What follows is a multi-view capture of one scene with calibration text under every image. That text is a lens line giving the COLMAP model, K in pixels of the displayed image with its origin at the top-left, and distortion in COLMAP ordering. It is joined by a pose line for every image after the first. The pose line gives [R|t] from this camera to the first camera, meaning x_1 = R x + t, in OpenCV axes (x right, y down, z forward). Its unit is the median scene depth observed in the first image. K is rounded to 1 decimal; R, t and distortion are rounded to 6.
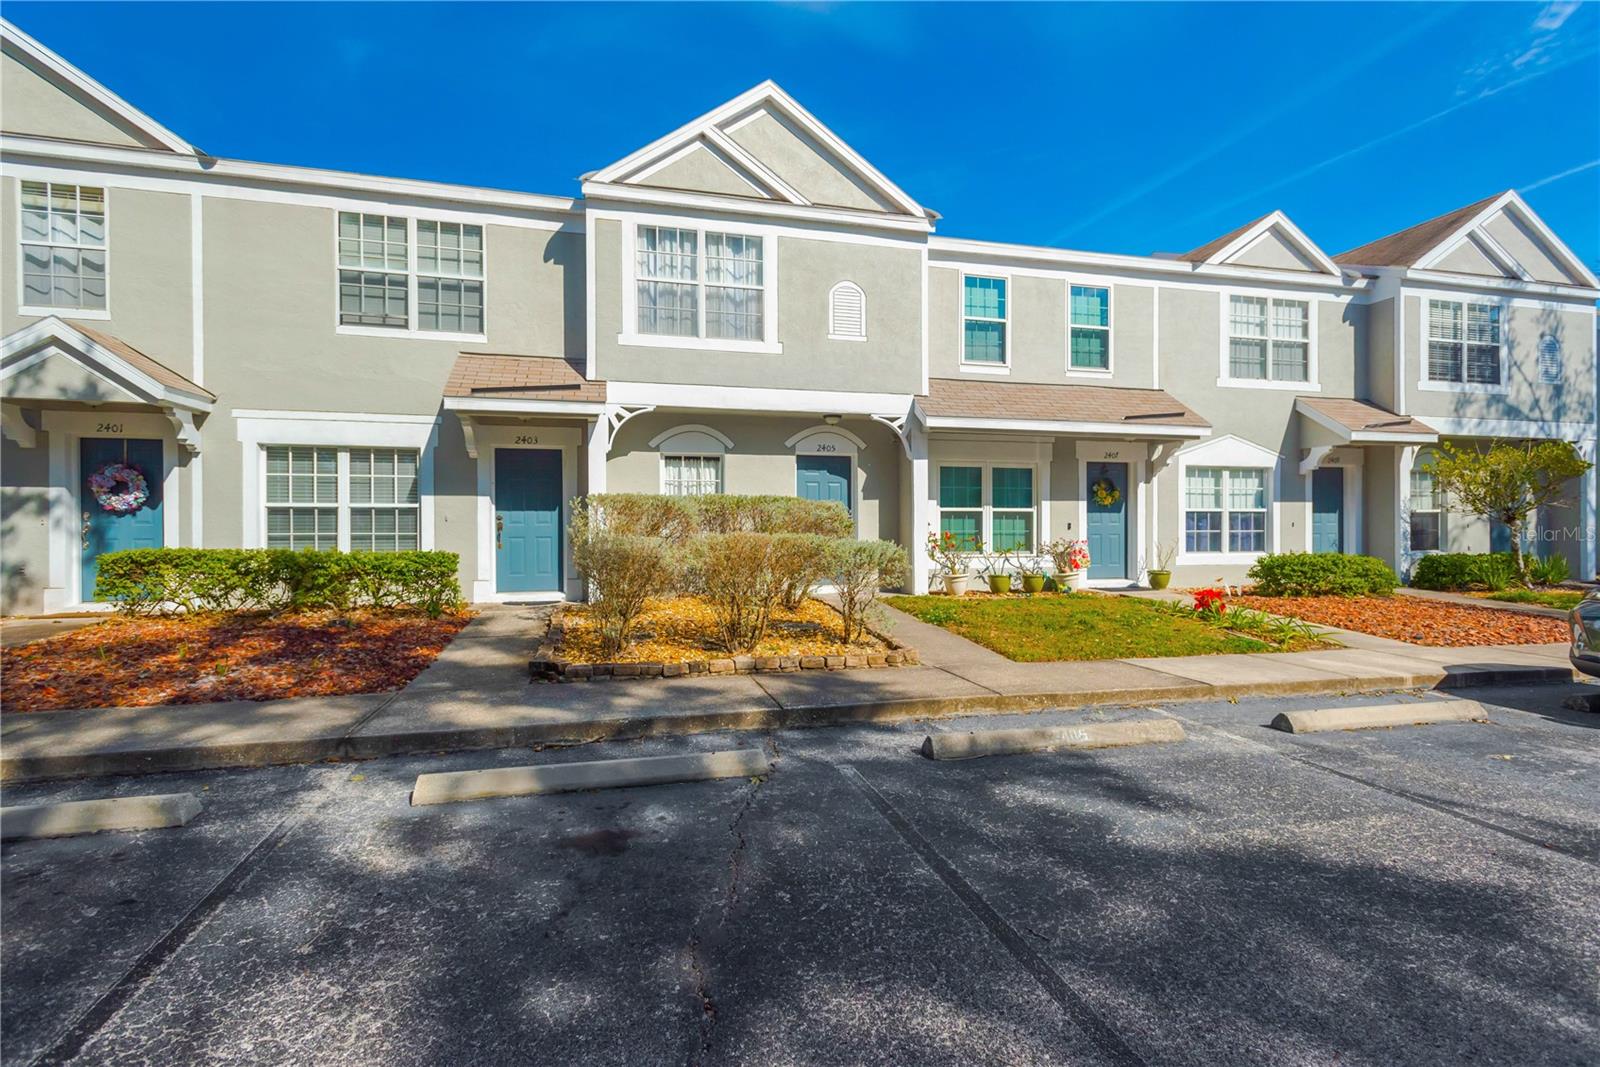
lens RADIAL K [[745.1, 0, 803.8], [0, 745.1, 540.8], [0, 0, 1]] dist [0.023501, -0.009592]
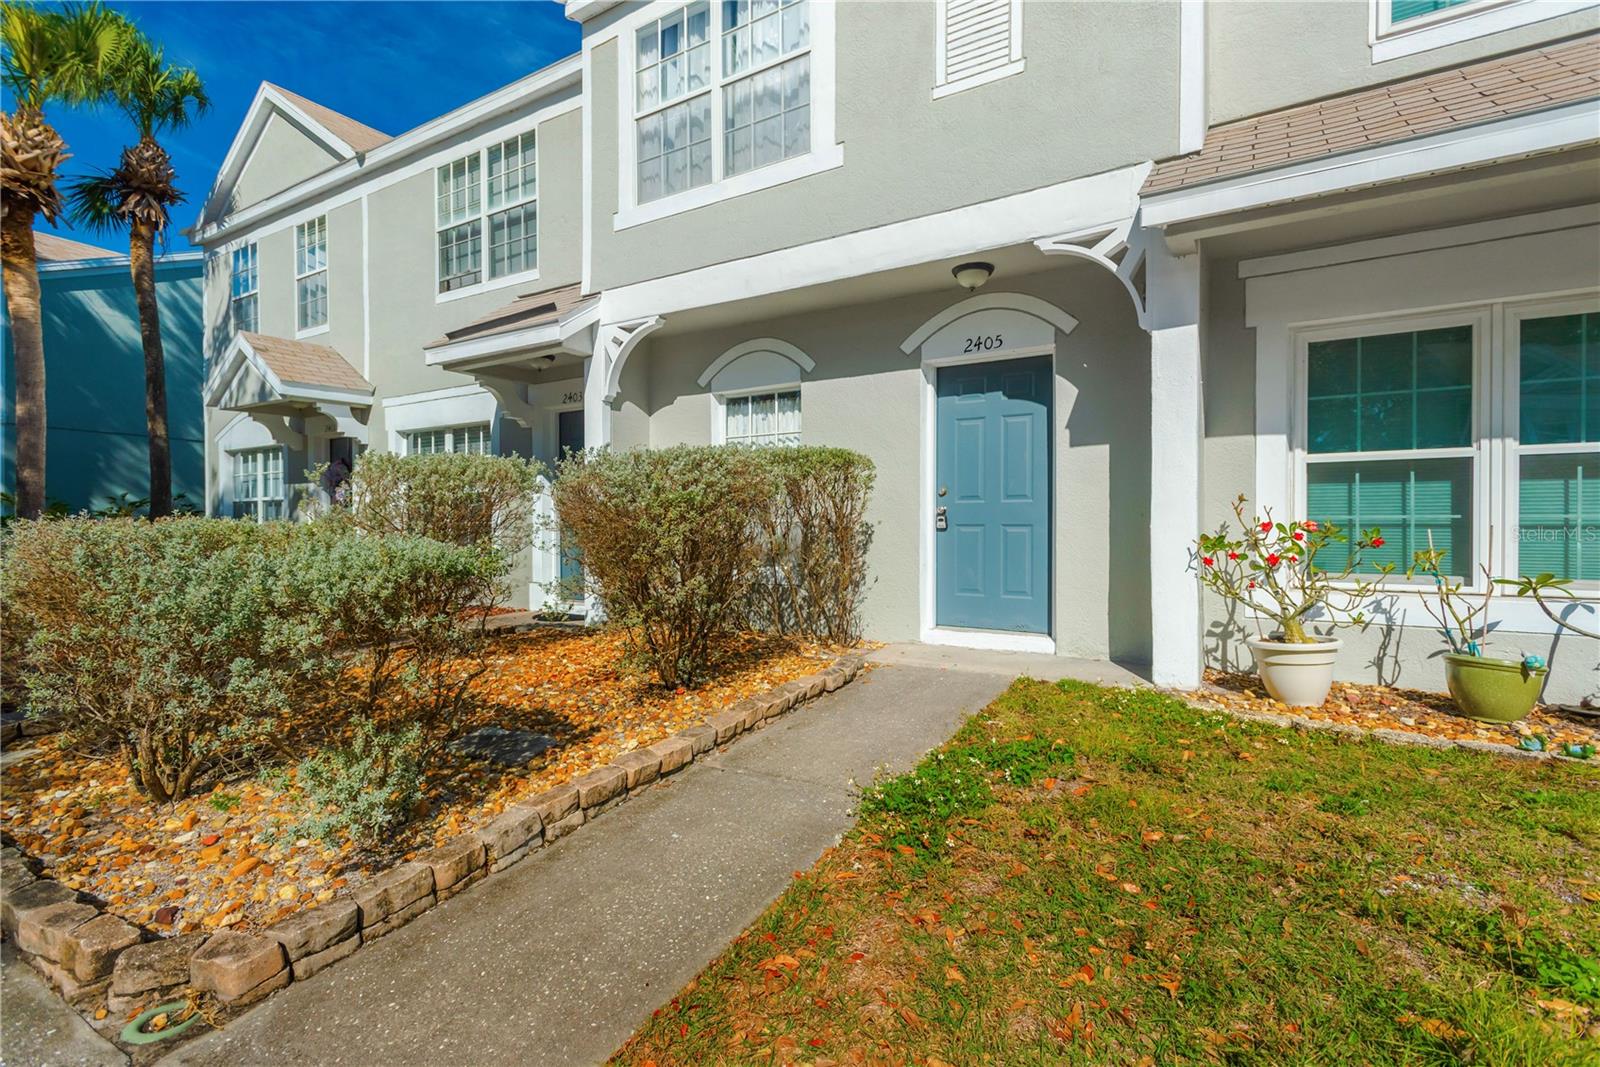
lens RADIAL K [[741.8, 0, 800.0], [0, 741.8, 533.5], [0, 0, 1]] dist [0.026565, -0.009719]
pose [[0.692005, 0.010308, -0.721820, 0.321024], [-0.009594, 0.999941, 0.005081, -0.004760], [0.721829, 0.003409, 0.692063, 0.642703]]
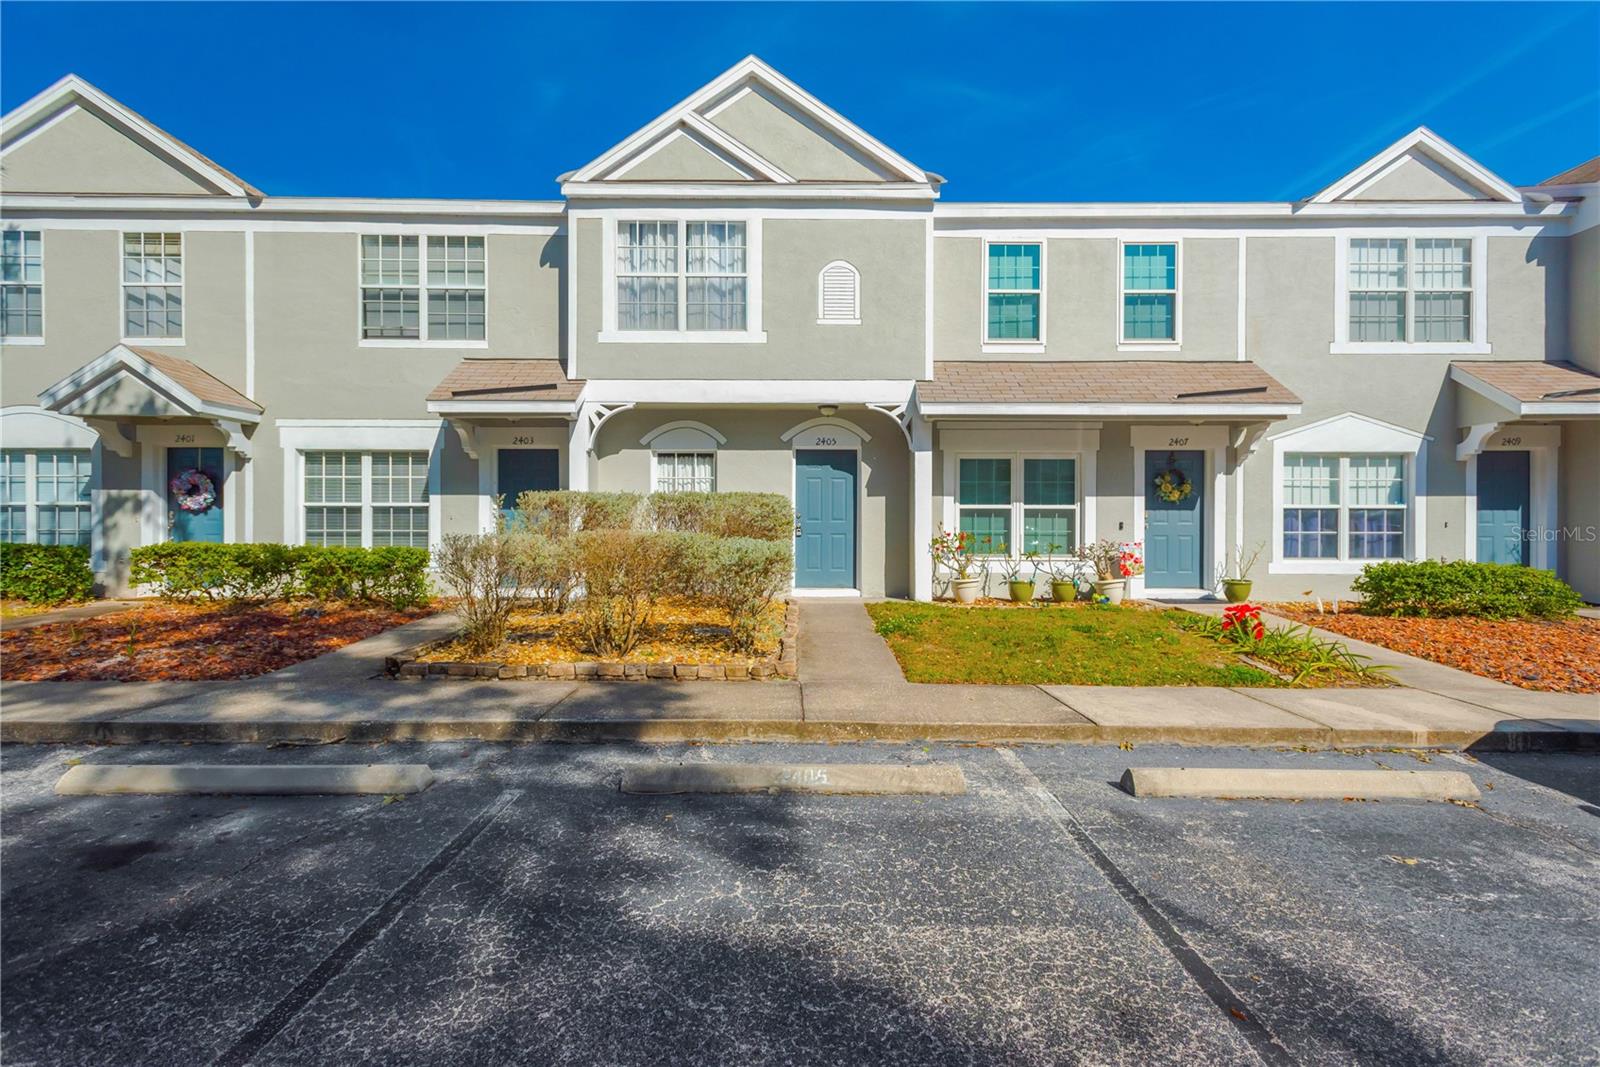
lens RADIAL K [[747.8, 0, 803.0], [0, 747.8, 540.9], [0, 0, 1]] dist [0.024999, -0.010643]
pose [[0.969270, 0.007829, -0.245874, 0.255956], [-0.007902, 0.999969, 0.000691, -0.000060], [0.245872, 0.001273, 0.969301, 0.090511]]
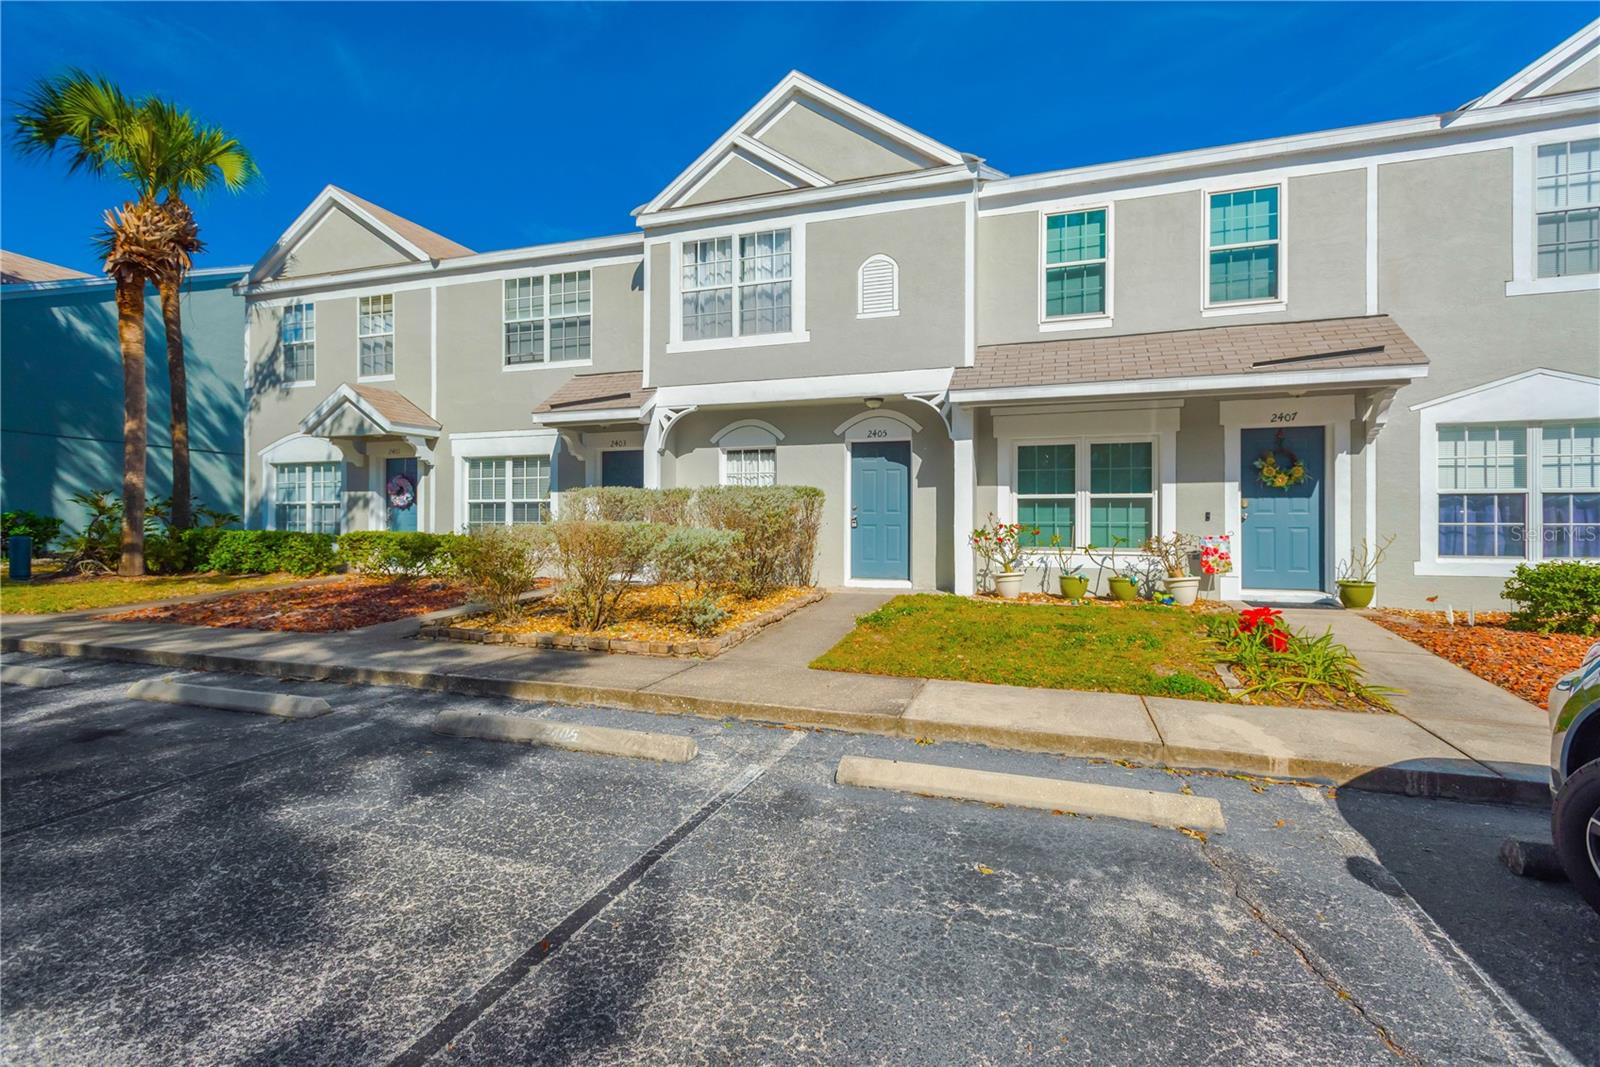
lens RADIAL K [[749.4, 0, 799.4], [0, 749.4, 529.0], [0, 0, 1]] dist [0.024082, -0.010587]
pose [[0.831185, 0.008249, -0.555934, 0.522157], [-0.011863, 0.999925, -0.002900, 0.000289], [0.555869, 0.009005, 0.831221, 0.172005]]
